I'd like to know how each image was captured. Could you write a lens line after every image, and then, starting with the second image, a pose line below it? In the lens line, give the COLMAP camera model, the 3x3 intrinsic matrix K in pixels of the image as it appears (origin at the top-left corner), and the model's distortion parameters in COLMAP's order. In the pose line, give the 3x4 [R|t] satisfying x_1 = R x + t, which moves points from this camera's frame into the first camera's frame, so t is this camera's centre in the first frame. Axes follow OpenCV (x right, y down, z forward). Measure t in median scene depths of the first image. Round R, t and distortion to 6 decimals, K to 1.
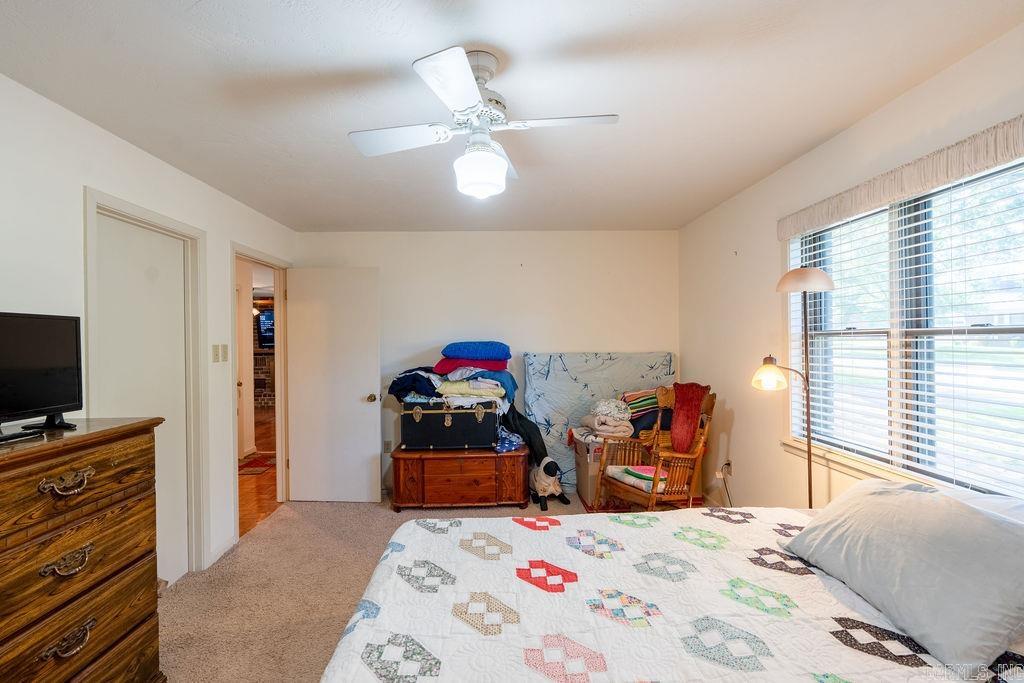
lens RADIAL K [[459.3, 0, 510.5], [0, 459.3, 340.0], [0, 0, 1]] dist [-0.005130, 0.000255]
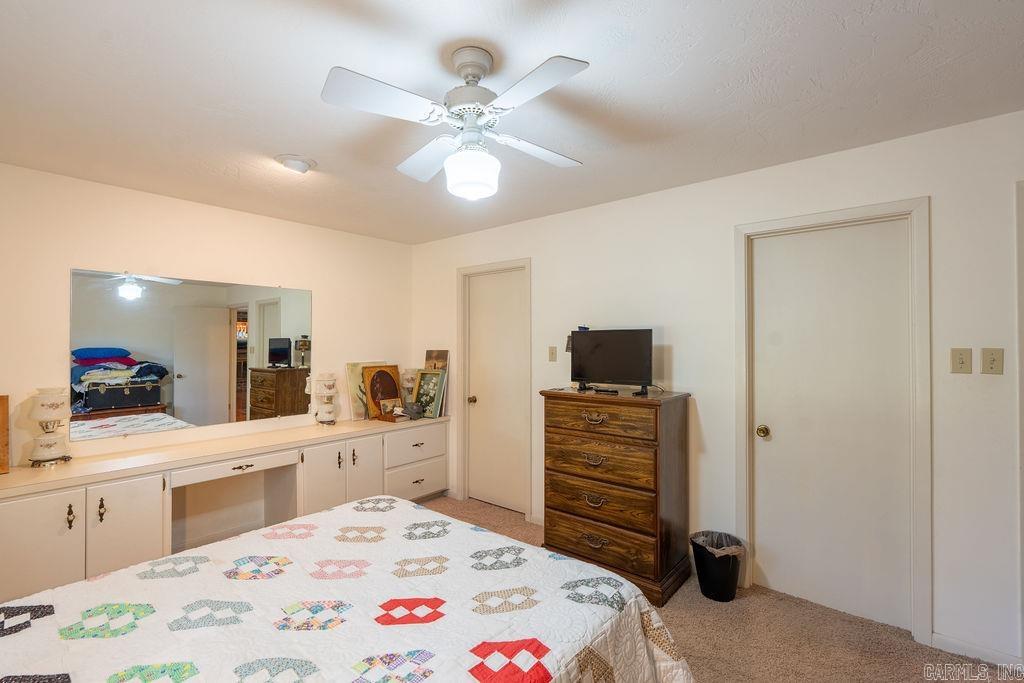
lens RADIAL K [[459.3, 0, 510.5], [0, 459.3, 340.0], [0, 0, 1]] dist [-0.005130, 0.000255]
pose [[-0.670047, 0.007441, -0.742282, 0.630625], [0.011093, 0.999938, 0.000010, -0.018095], [0.742236, -0.008228, -0.670088, 1.806734]]
